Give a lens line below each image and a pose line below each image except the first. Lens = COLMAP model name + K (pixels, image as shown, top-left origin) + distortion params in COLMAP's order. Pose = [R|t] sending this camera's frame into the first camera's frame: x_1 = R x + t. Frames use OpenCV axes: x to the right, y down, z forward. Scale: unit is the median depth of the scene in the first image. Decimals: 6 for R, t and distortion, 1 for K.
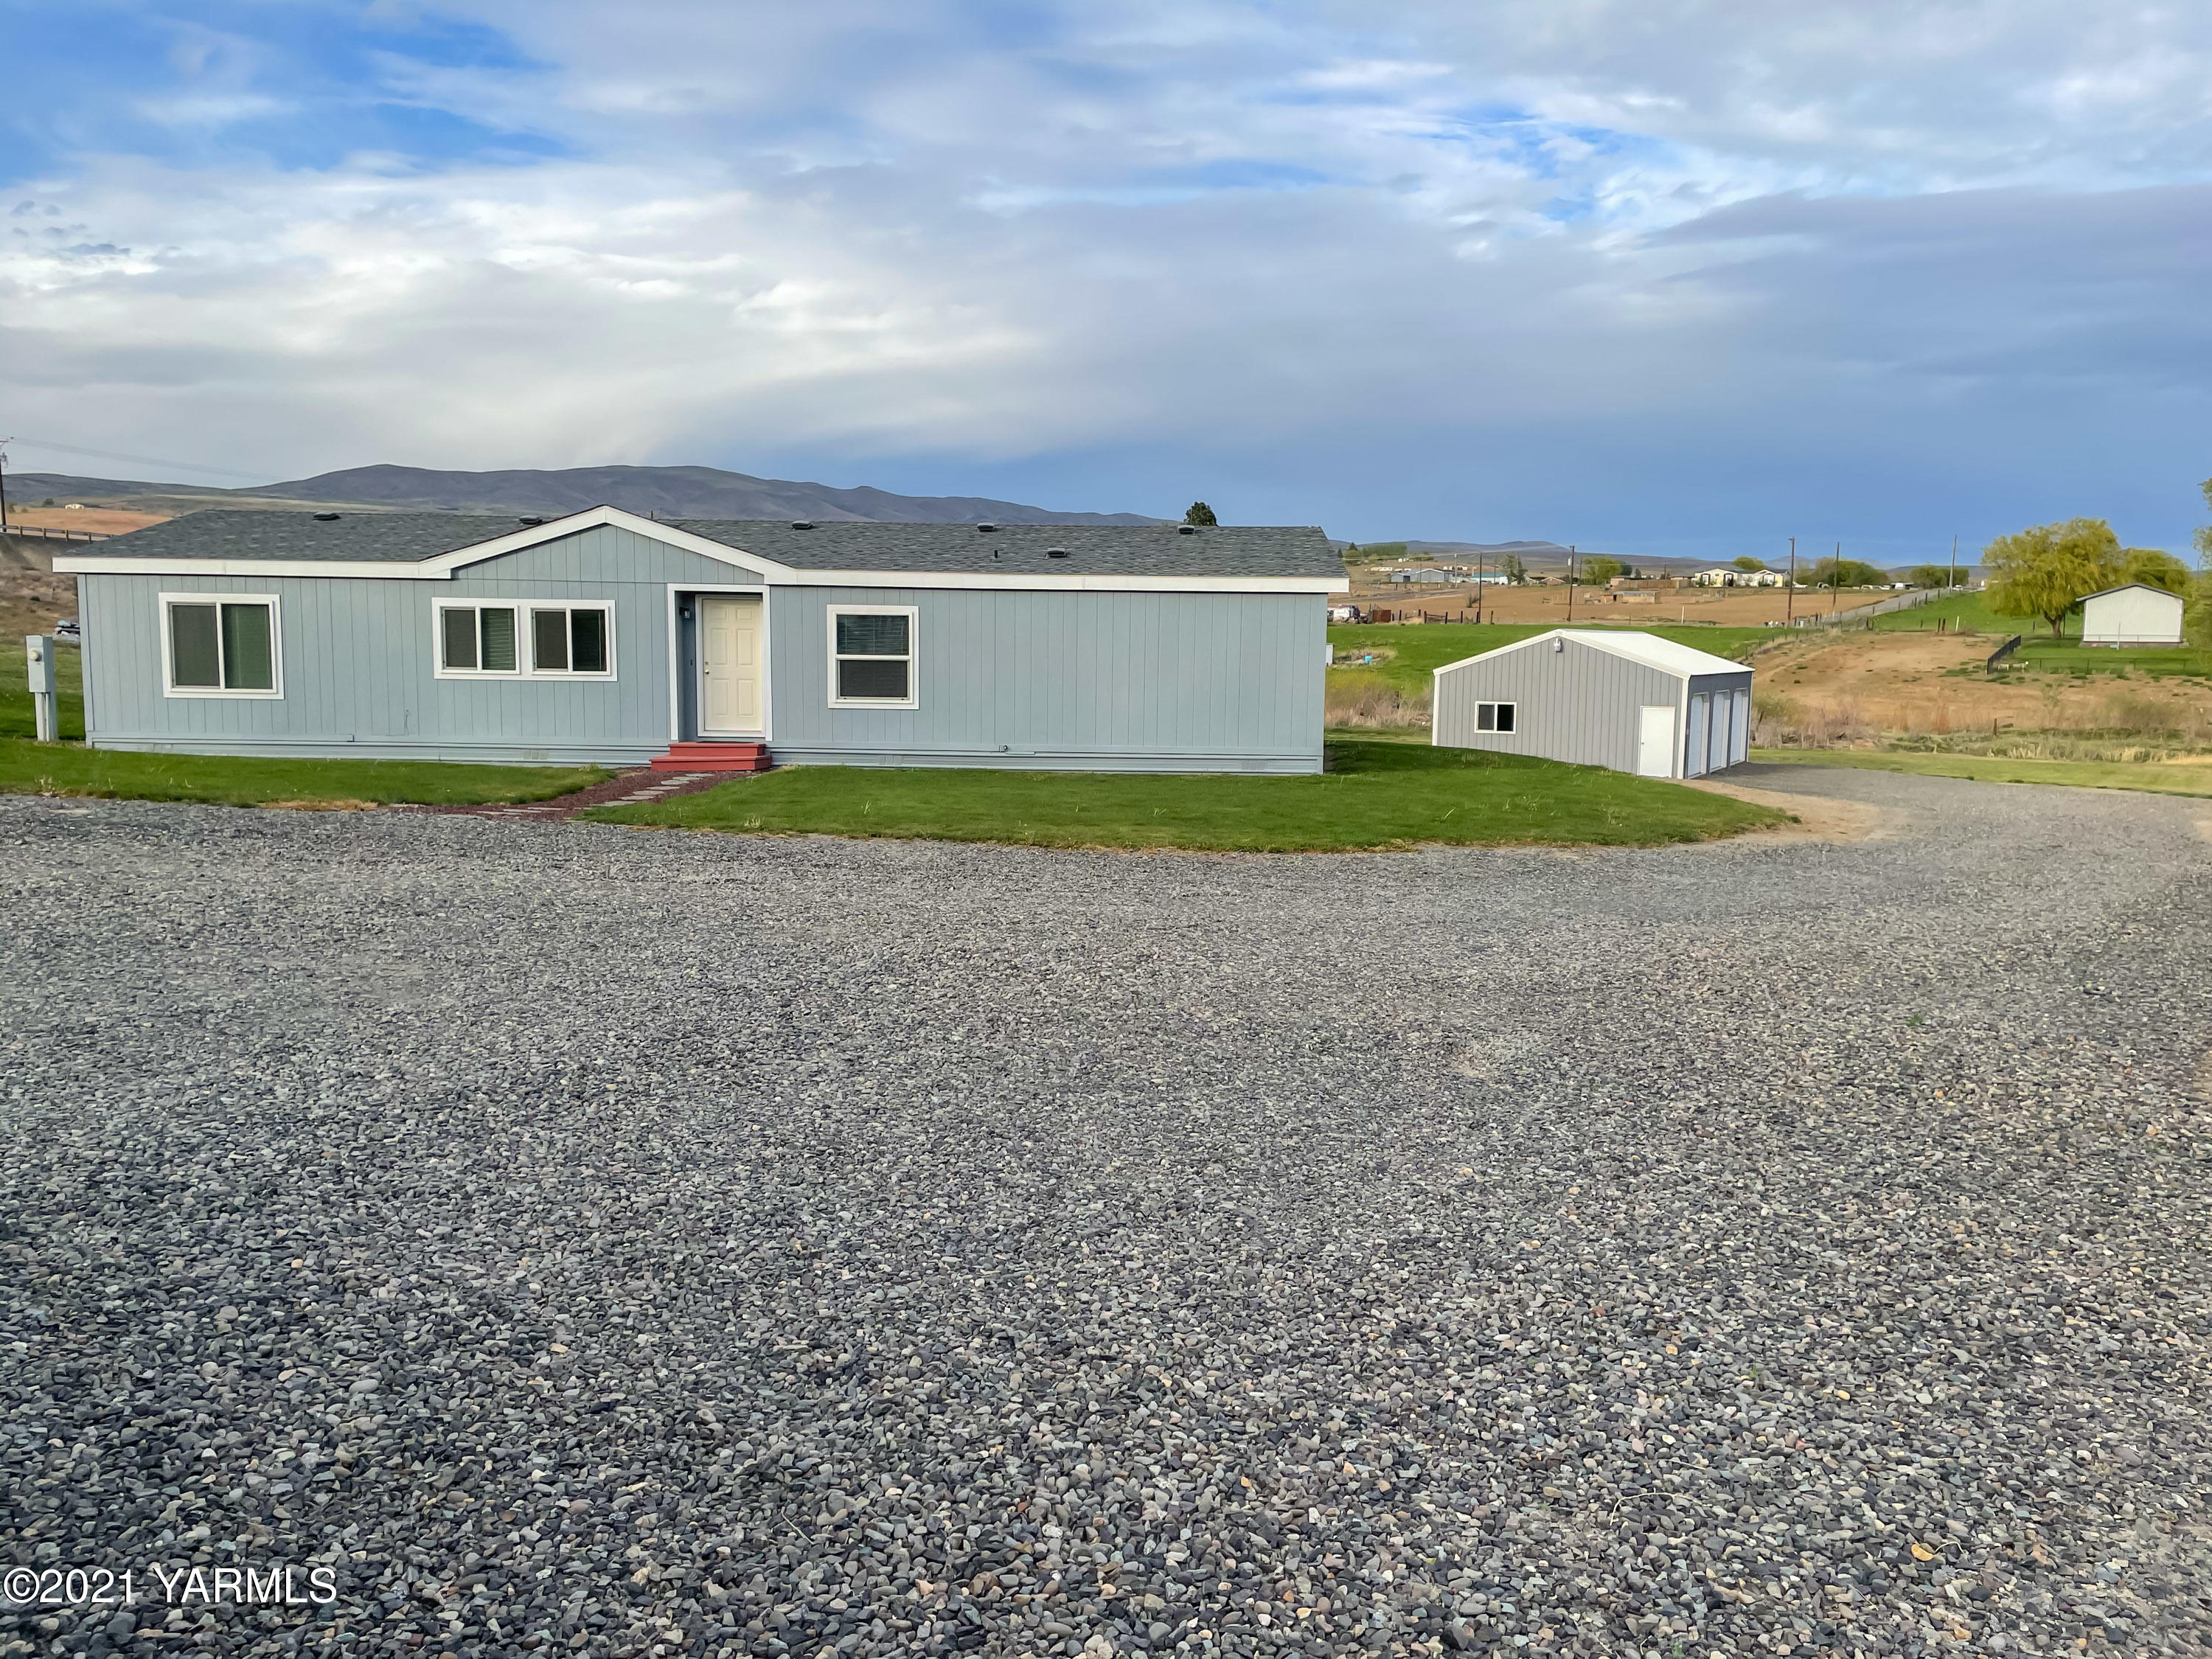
lens RADIAL K [[1664.6, 0, 1103.3], [0, 1664.6, 833.5], [0, 0, 1]] dist [0.055444, -0.013118]
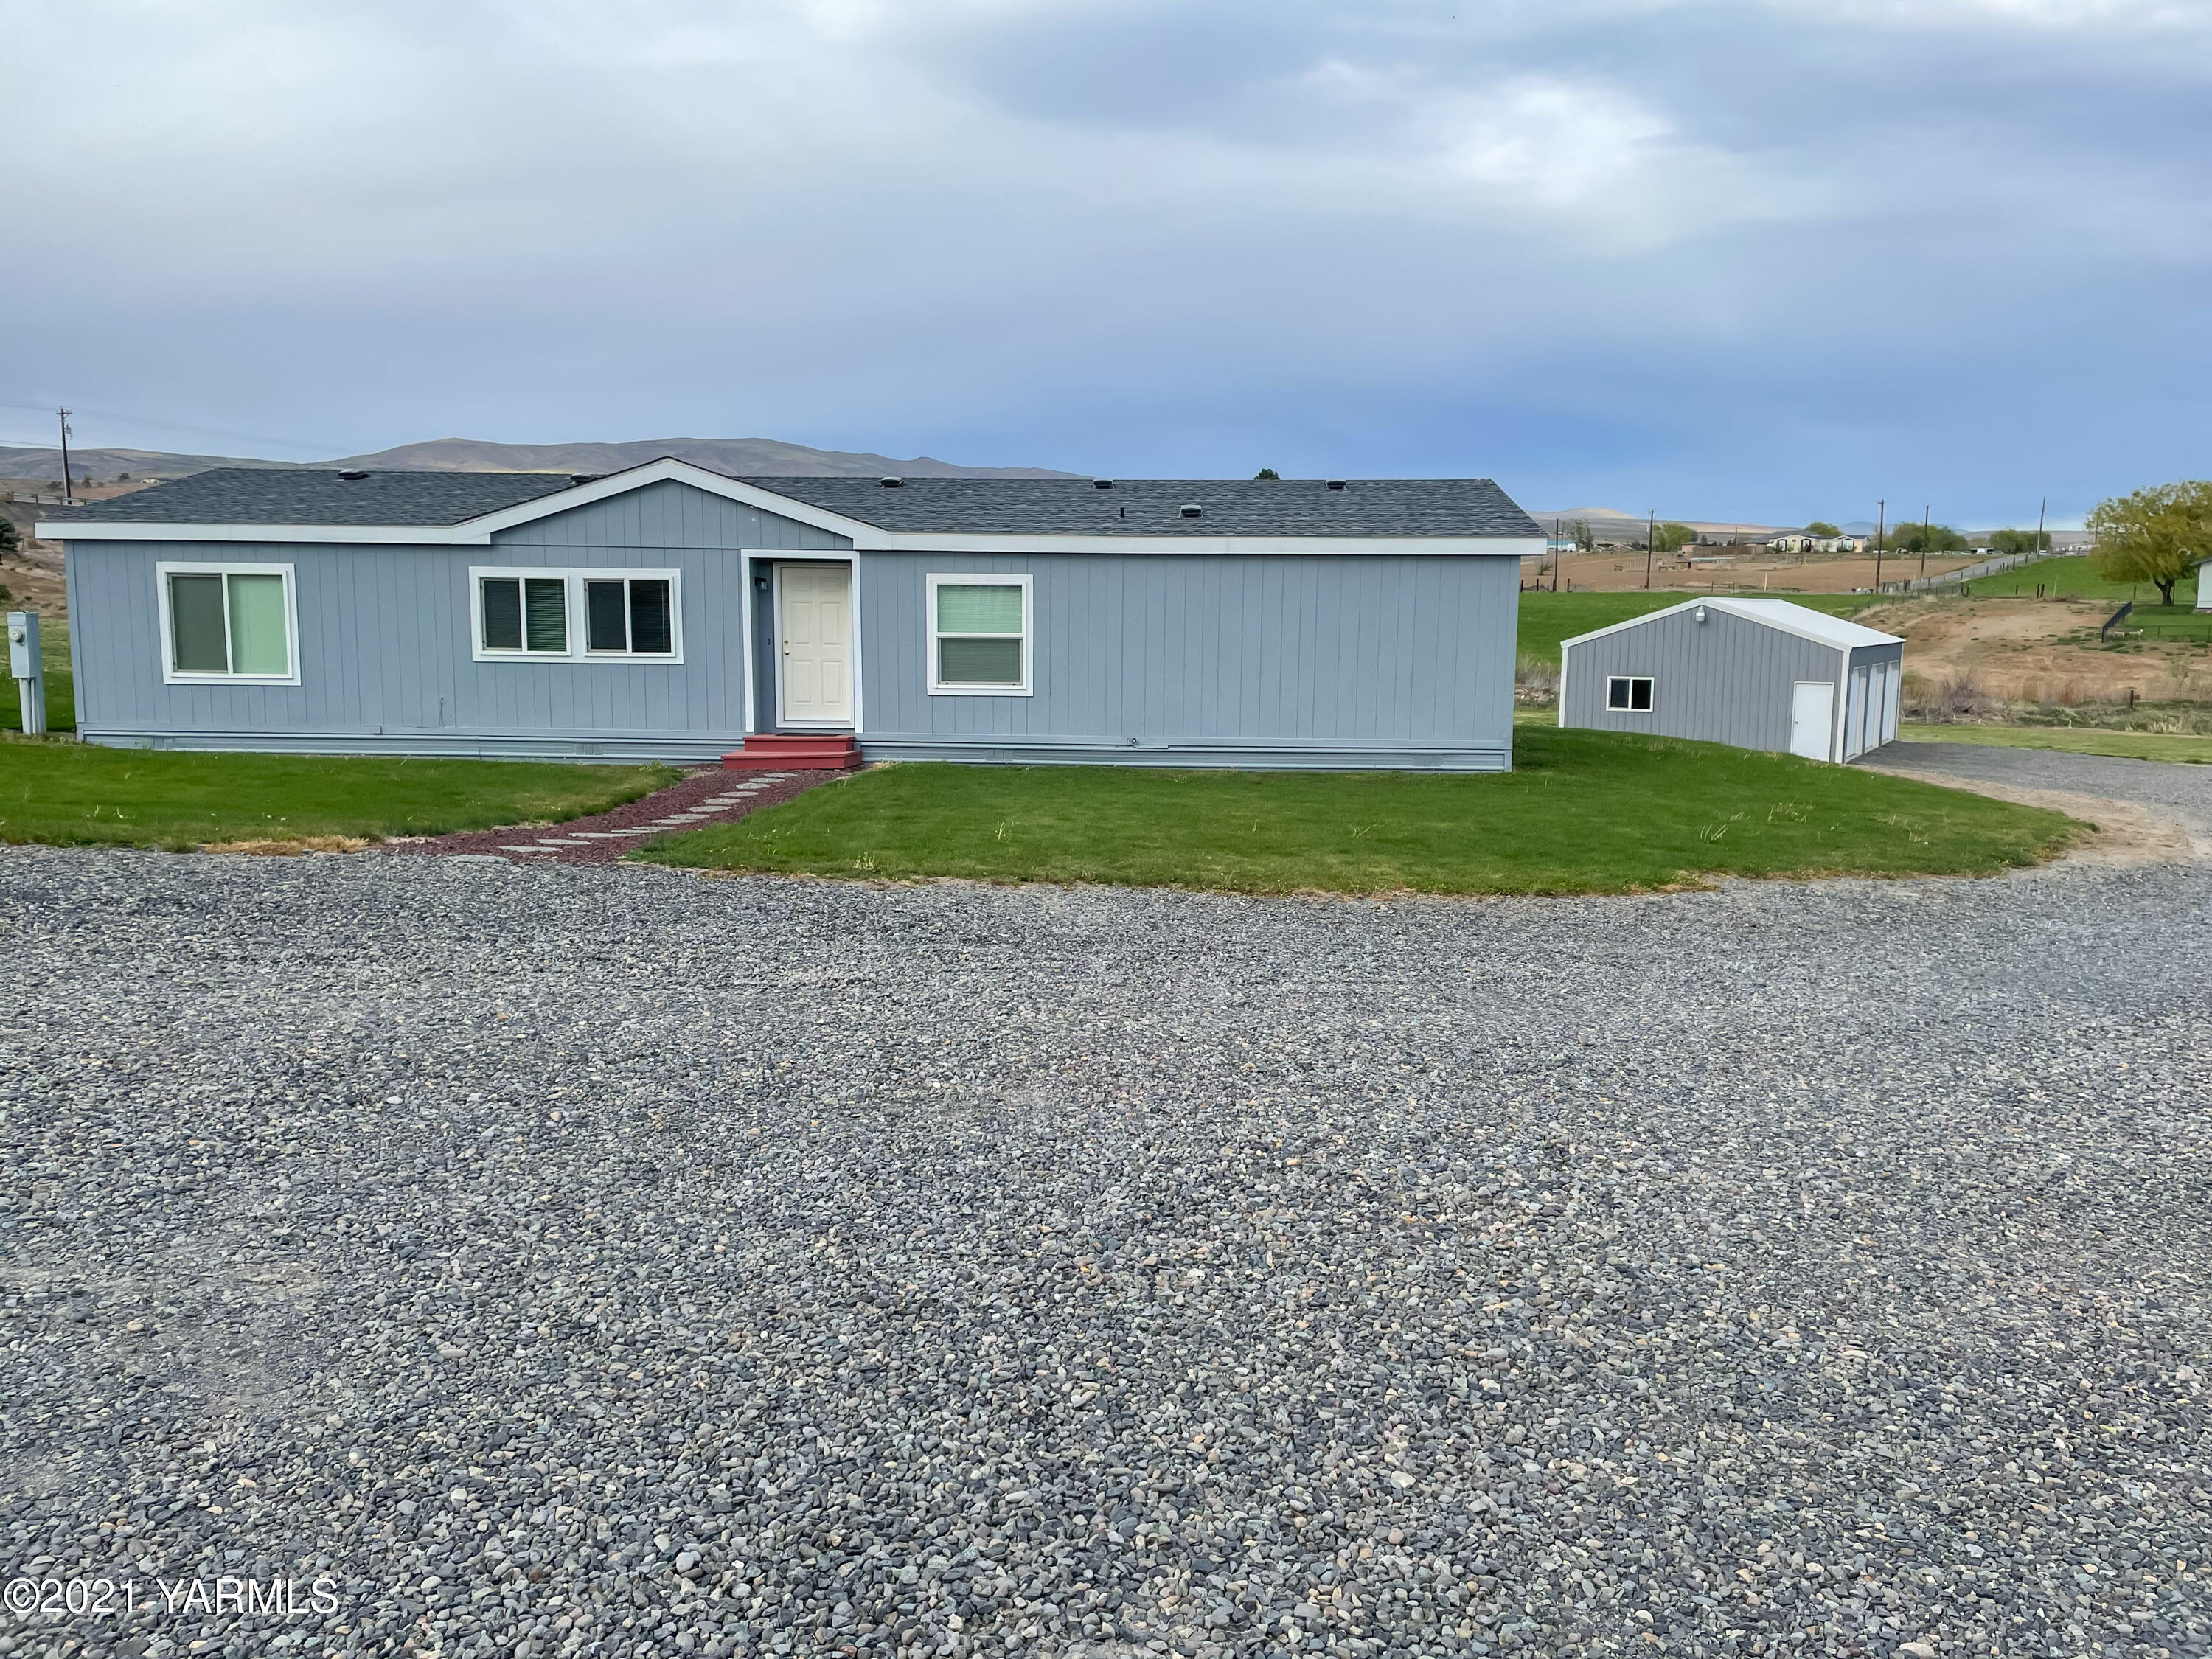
lens RADIAL K [[1664.6, 0, 1111.7], [0, 1664.6, 822.8], [0, 0, 1]] dist [0.055444, -0.013118]
pose [[0.999530, 0.000765, -0.030661, -0.043983], [-0.000413, 0.999934, 0.011480, -0.019126], [0.030668, -0.011462, 0.999464, 0.147088]]
